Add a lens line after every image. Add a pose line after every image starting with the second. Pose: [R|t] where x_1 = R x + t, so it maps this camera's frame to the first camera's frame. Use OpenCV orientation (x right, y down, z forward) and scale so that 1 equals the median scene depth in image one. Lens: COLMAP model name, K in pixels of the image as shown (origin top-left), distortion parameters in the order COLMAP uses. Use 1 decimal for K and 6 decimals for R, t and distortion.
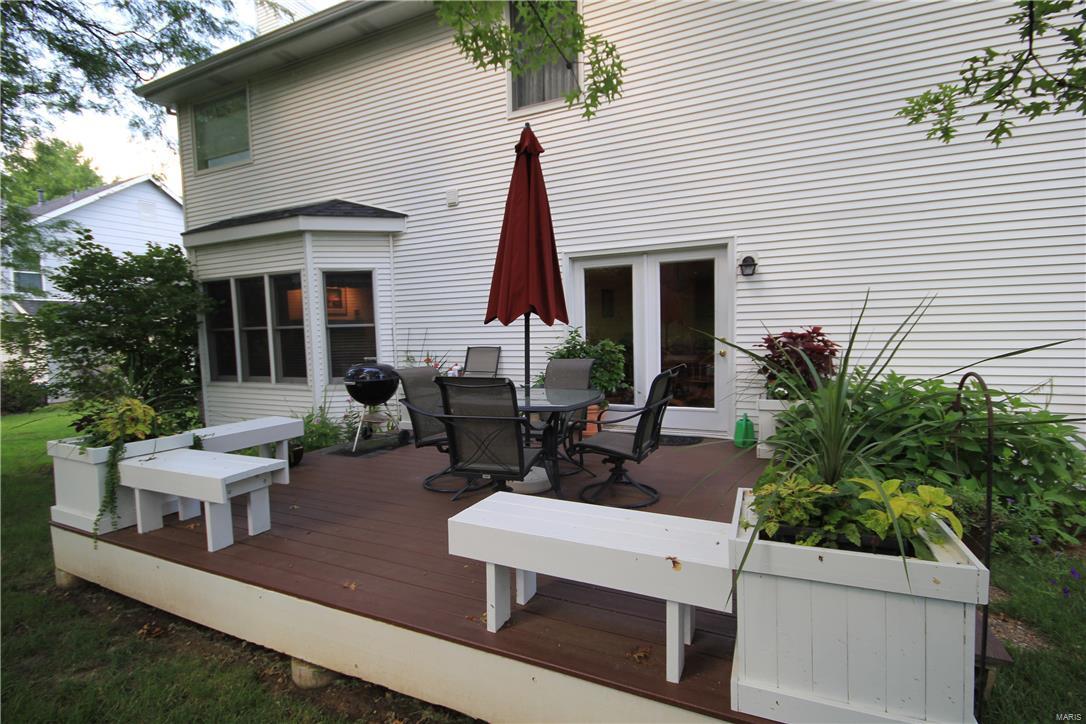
lens RADIAL K [[499.3, 0, 544.6], [0, 499.3, 363.5], [0, 0, 1]] dist [0.000493, 0.001185]
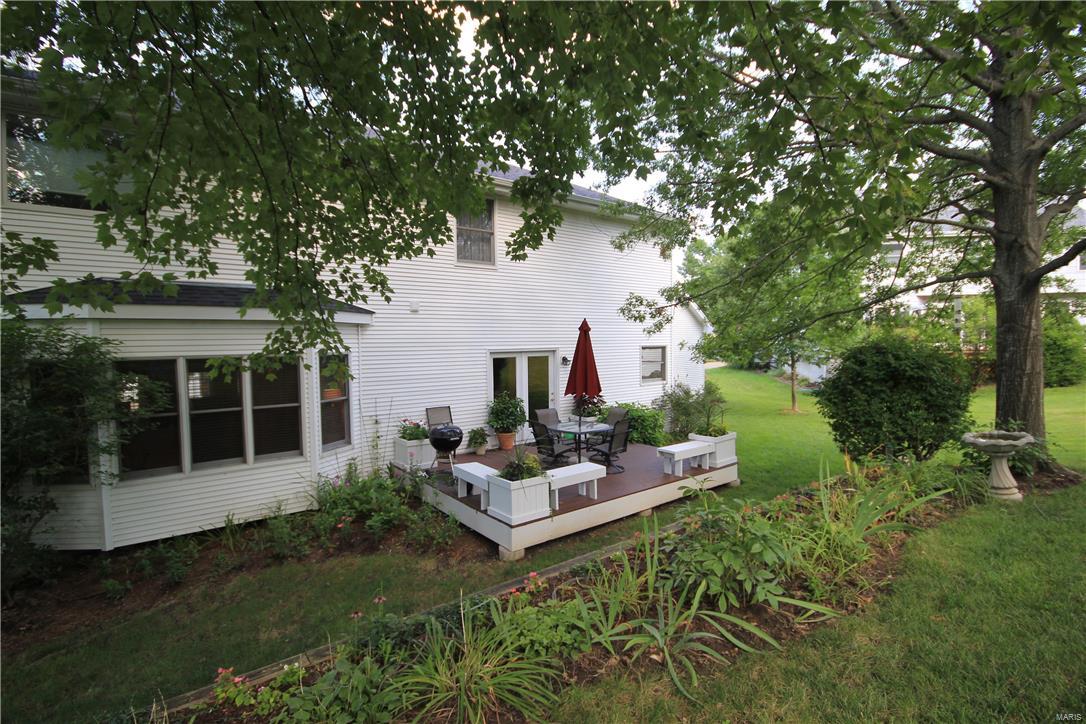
lens RADIAL K [[499.3, 0, 540.3], [0, 499.3, 360.5], [0, 0, 1]] dist [0.000493, 0.001185]
pose [[0.475596, -0.018185, 0.879476, -1.721830], [0.061136, 0.998052, -0.012423, -0.178059], [-0.877537, 0.059676, 0.475781, -0.008704]]
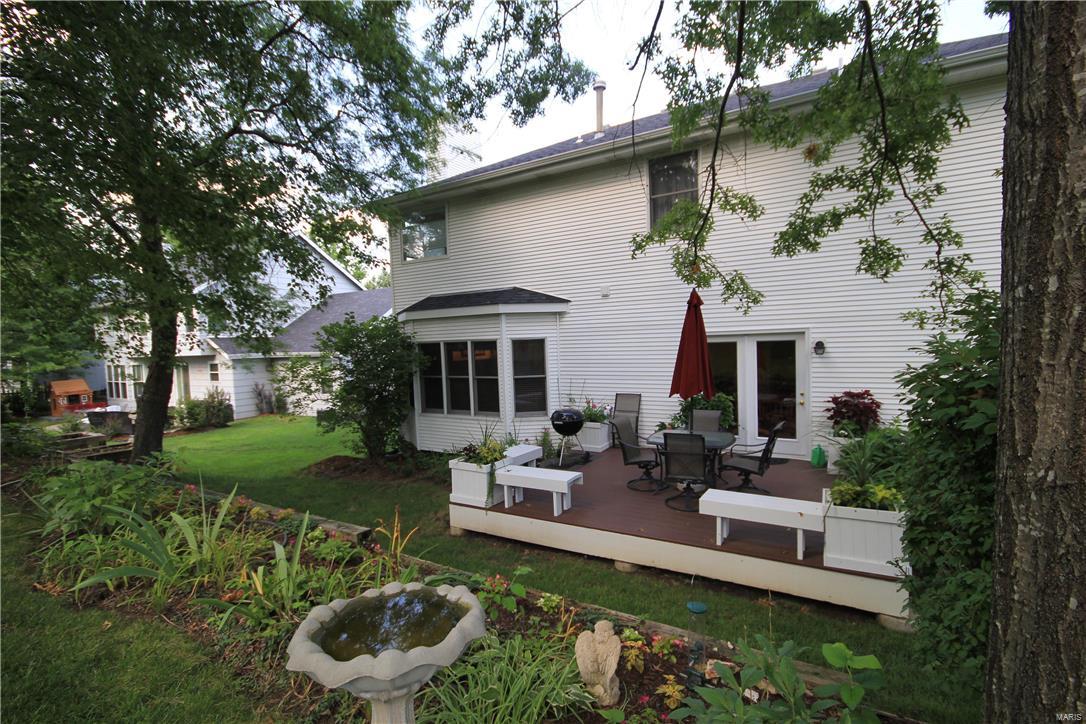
lens RADIAL K [[499.3, 0, 544.0], [0, 499.3, 365.4], [0, 0, 1]] dist [0.000493, 0.001185]
pose [[0.994829, -0.007327, -0.101299, -0.287322], [0.006316, 0.999927, -0.010296, -0.133930], [0.101367, 0.009603, 0.994803, -0.628575]]
